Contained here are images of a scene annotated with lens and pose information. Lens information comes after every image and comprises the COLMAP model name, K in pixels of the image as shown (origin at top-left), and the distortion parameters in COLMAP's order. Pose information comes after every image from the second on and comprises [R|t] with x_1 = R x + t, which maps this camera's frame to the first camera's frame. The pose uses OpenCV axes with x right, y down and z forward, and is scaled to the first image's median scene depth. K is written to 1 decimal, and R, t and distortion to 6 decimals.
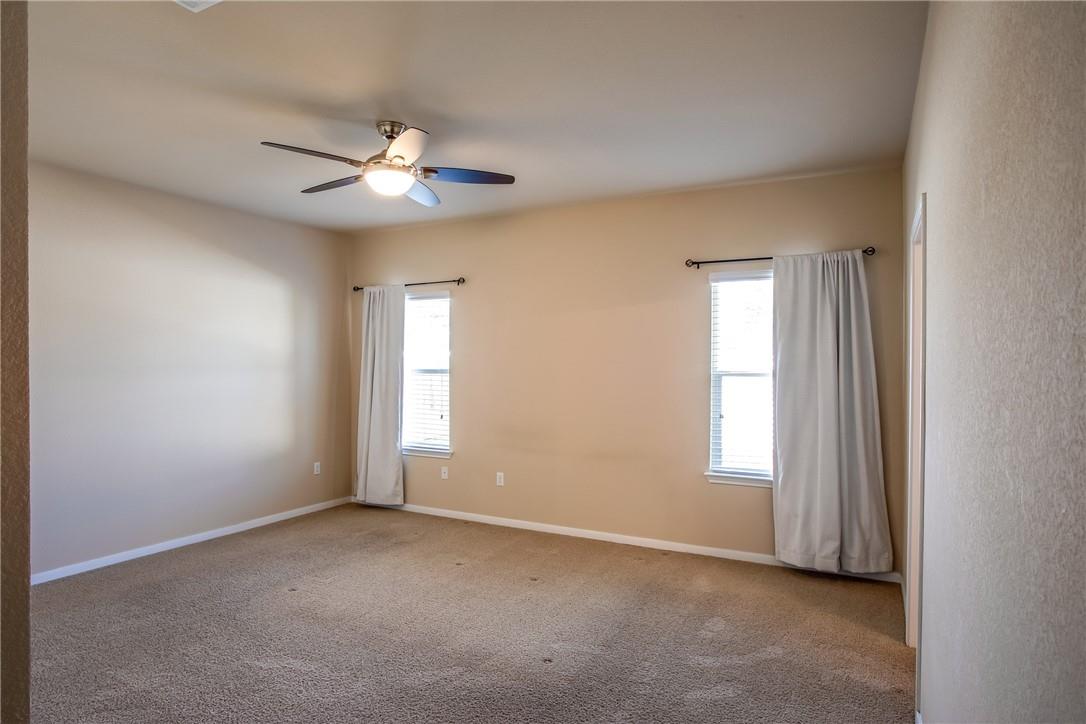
lens RADIAL K [[627.3, 0, 533.5], [0, 627.3, 366.0], [0, 0, 1]] dist [-0.067602, 0.044006]
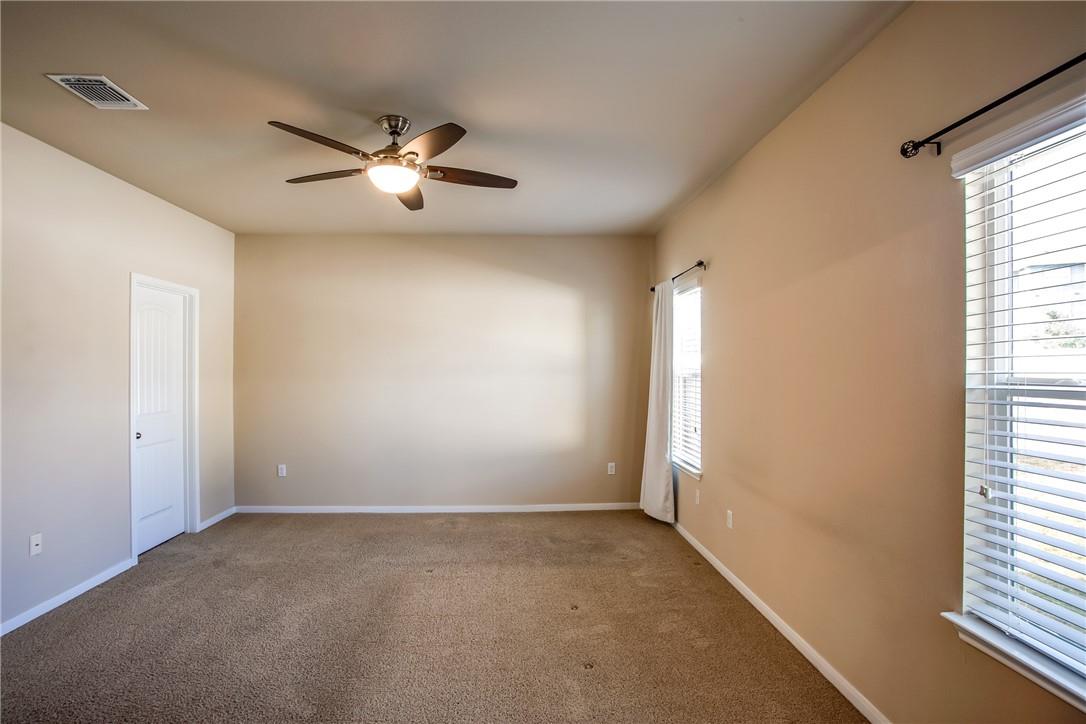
lens RADIAL K [[528.4, 0, 539.2], [0, 528.4, 367.0], [0, 0, 1]] dist [-0.074697, 0.027082]
pose [[0.526430, -0.003662, -0.850211, 0.337674], [-0.000362, 0.999990, -0.004532, 0.000327], [0.850218, 0.002693, 0.526423, 0.446804]]
